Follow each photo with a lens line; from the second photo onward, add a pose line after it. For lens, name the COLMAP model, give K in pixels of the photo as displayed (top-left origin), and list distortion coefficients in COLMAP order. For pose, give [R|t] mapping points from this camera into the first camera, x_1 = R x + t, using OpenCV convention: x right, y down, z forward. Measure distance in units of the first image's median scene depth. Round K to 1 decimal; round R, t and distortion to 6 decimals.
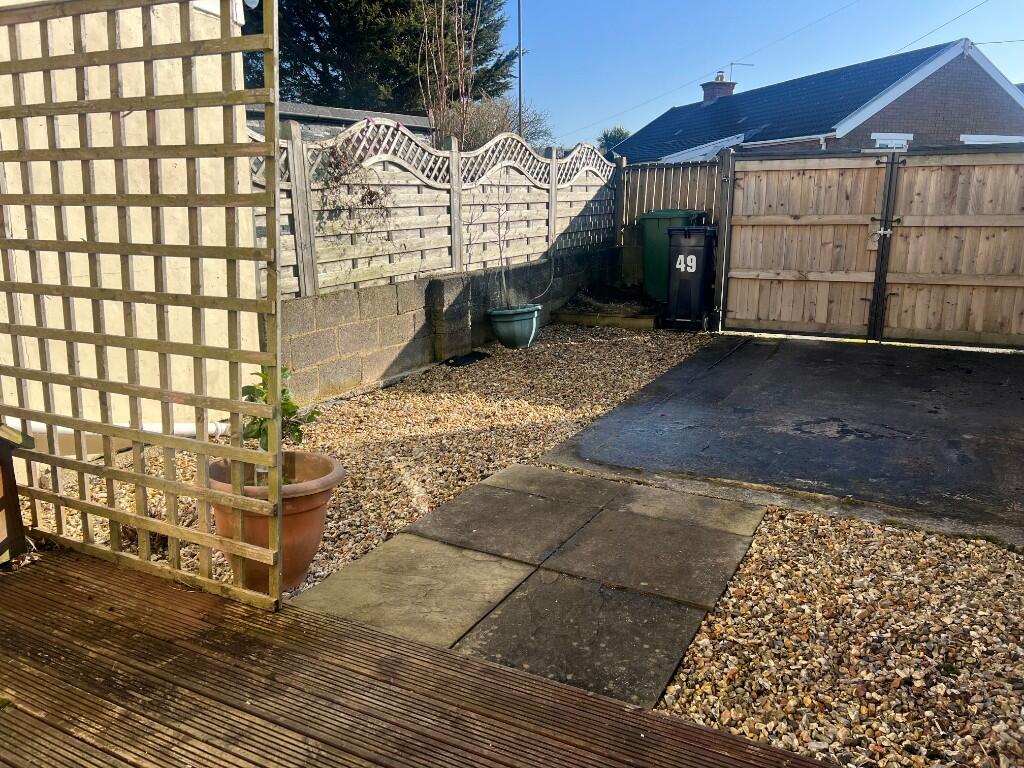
lens RADIAL K [[775.0, 0, 508.0], [0, 775.0, 380.5], [0, 0, 1]] dist [0.042999, -0.057122]
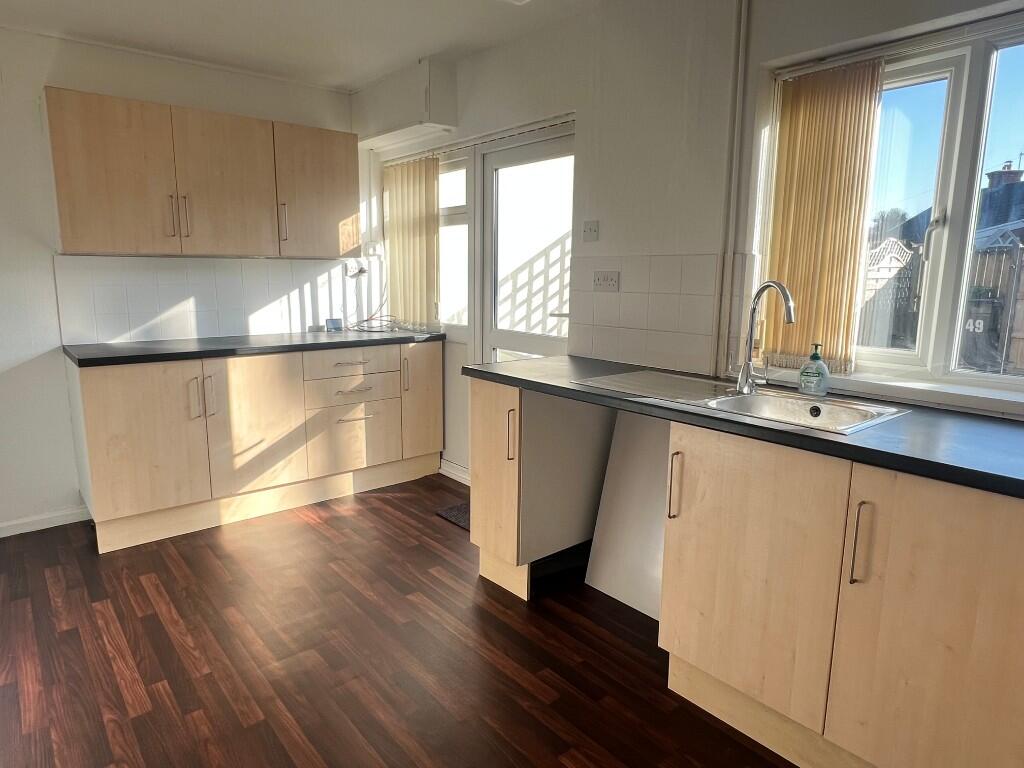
lens RADIAL K [[626.3, 0, 508.8], [0, 626.3, 383.4], [0, 0, 1]] dist [-0.005855, -0.001071]
pose [[0.921593, 0.073289, -0.381176, -0.098407], [-0.091646, 0.995333, -0.030206, 0.058012], [0.377183, 0.062771, 0.924009, -0.311994]]
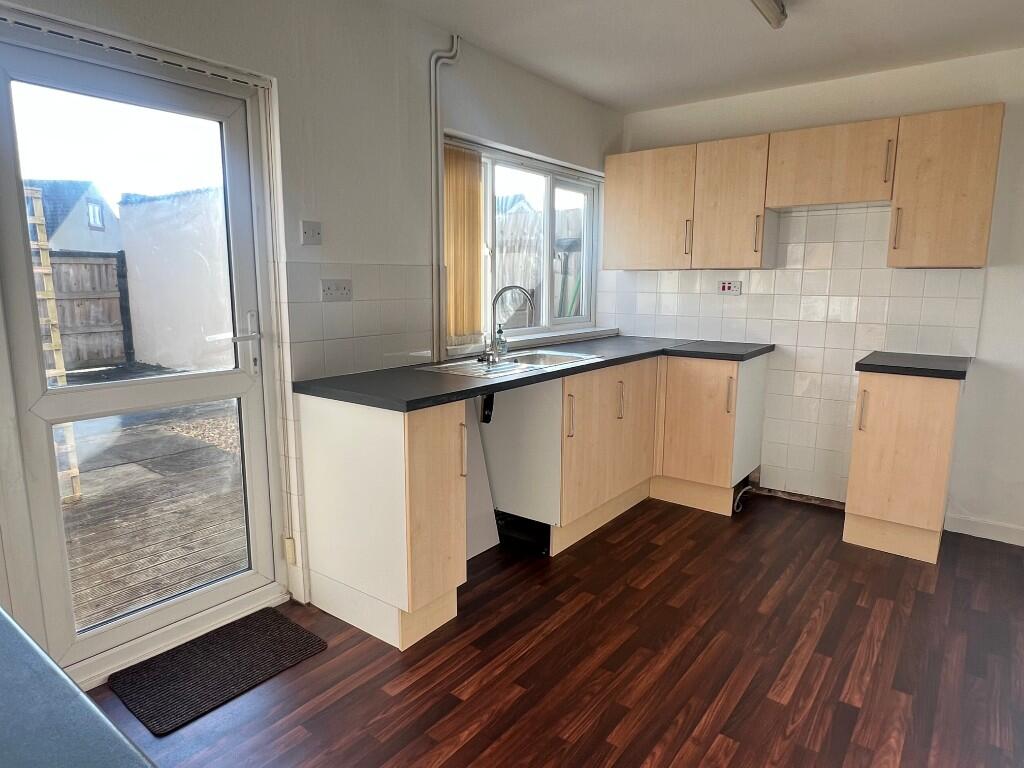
lens RADIAL K [[626.3, 0, 505.4], [0, 626.3, 383.0], [0, 0, 1]] dist [-0.005855, -0.001071]
pose [[0.180660, -0.162798, 0.969979, -0.468886], [0.216099, 0.968678, 0.122331, 0.013909], [-0.959512, 0.187511, 0.210182, -0.125206]]
